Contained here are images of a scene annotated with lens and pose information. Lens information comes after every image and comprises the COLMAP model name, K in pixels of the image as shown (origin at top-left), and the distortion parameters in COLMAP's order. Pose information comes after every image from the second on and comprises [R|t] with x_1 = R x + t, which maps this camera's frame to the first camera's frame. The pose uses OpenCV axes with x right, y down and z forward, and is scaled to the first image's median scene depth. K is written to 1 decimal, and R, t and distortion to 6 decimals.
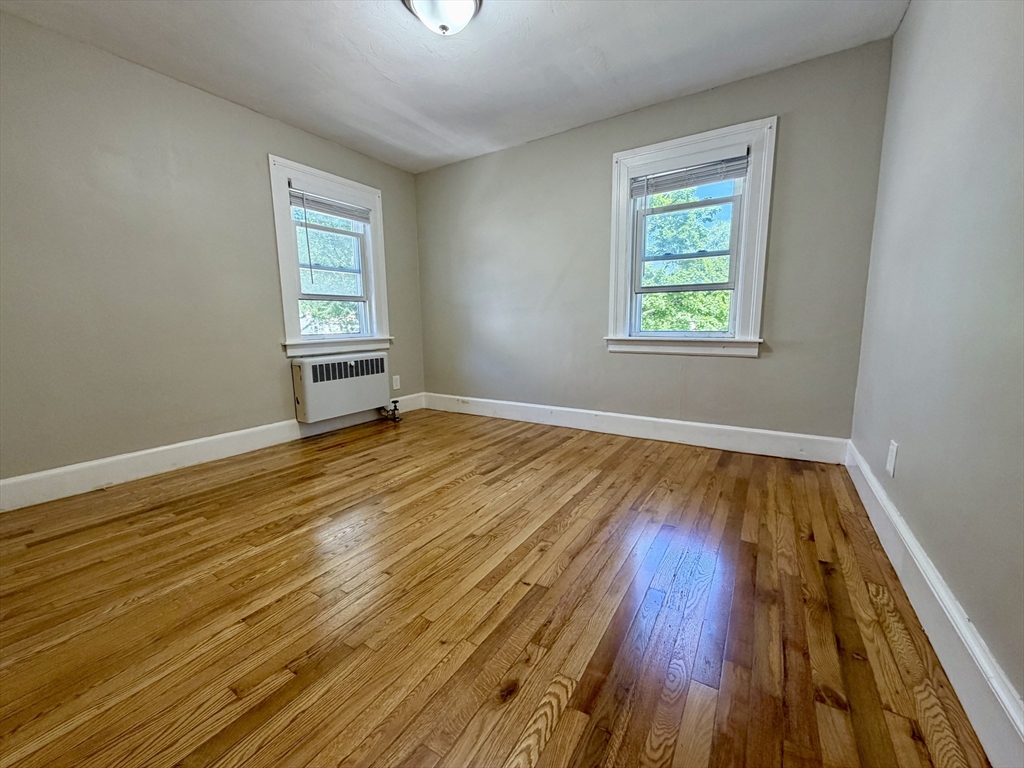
lens RADIAL K [[408.1, 0, 508.3], [0, 408.1, 385.2], [0, 0, 1]] dist [0.000351, -0.000009]
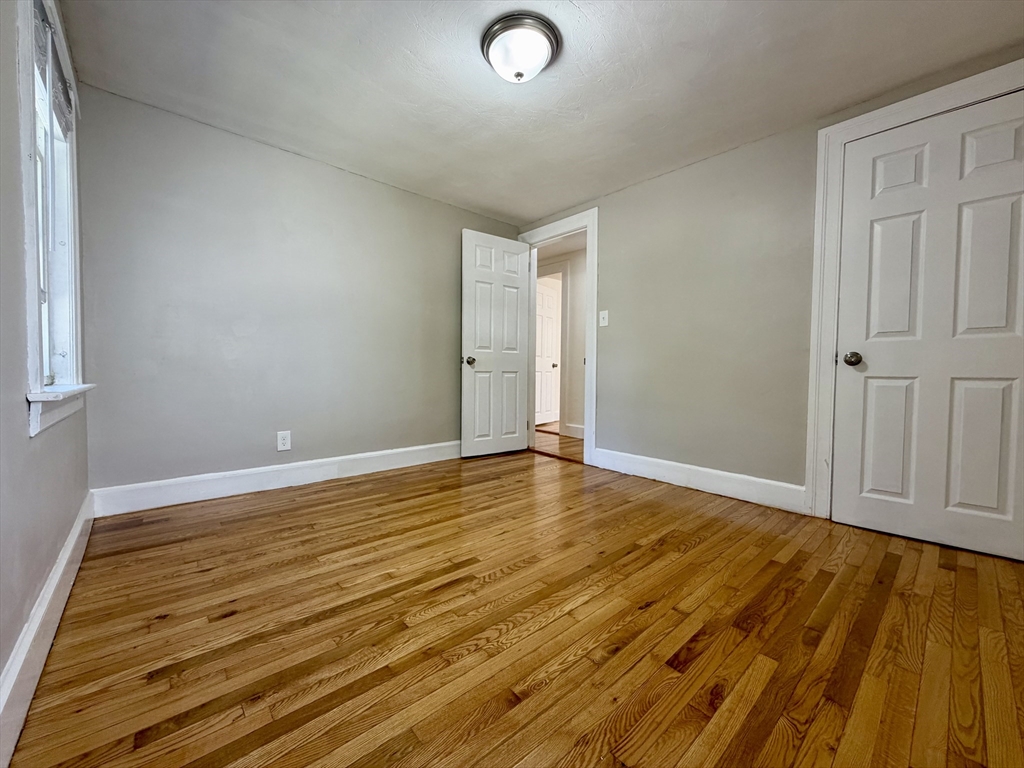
lens RADIAL K [[408.1, 0, 508.3], [0, 408.1, 385.2], [0, 0, 1]] dist [0.000351, -0.000009]
pose [[-0.963824, -0.007113, 0.266443, -0.316739], [0.041888, 0.983180, 0.177770, -0.227570], [-0.263226, 0.182500, -0.947315, 1.637497]]
